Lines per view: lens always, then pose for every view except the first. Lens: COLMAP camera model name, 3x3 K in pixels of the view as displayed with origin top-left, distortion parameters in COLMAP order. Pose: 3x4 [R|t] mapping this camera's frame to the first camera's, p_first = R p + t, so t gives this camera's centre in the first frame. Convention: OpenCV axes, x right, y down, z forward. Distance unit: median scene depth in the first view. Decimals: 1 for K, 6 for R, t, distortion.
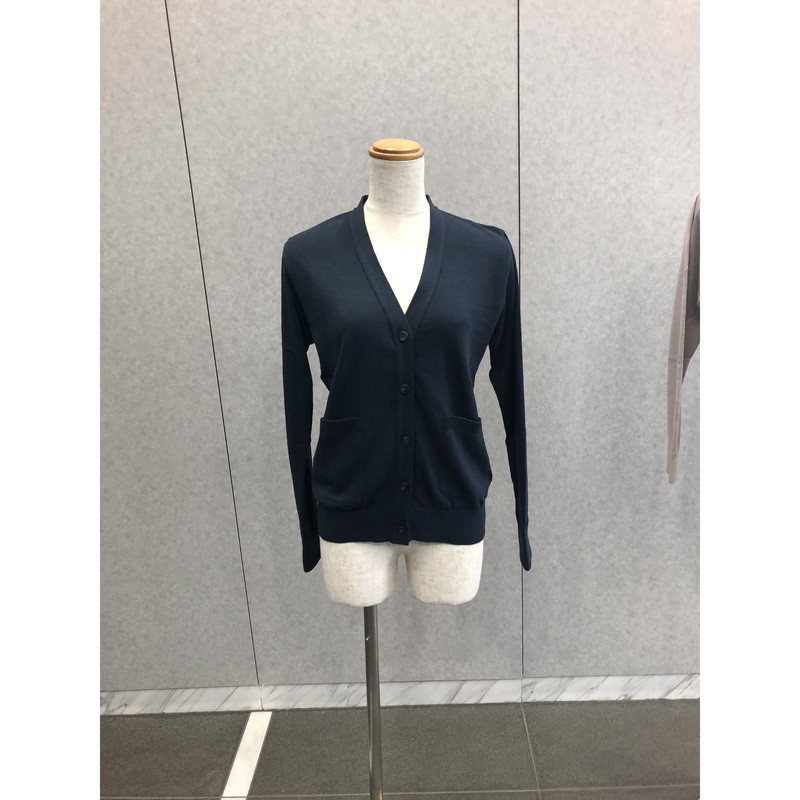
lens RADIAL K [[665.5, 0, 403.2], [0, 665.5, 400.2], [0, 0, 1]] dist [0.002244, 0.015559]
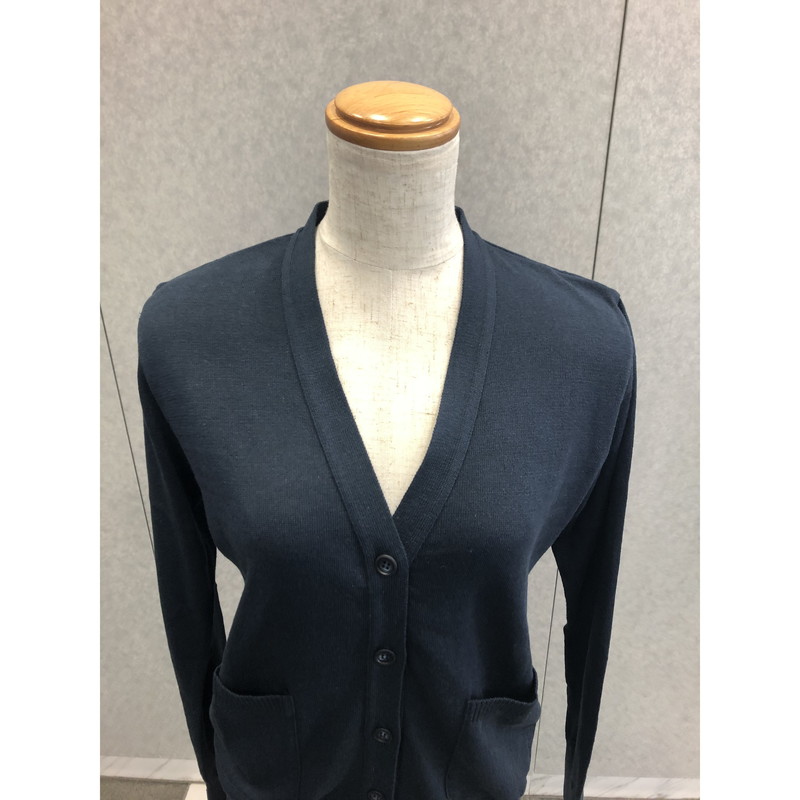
lens RADIAL K [[665.5, 0, 403.2], [0, 665.5, 400.2], [0, 0, 1]] dist [0.002244, 0.015559]
pose [[0.998708, 0.050785, 0.002031, 0.002885], [-0.050313, 0.982182, 0.181072, -0.185962], [0.007201, -0.180940, 0.983468, 0.379180]]
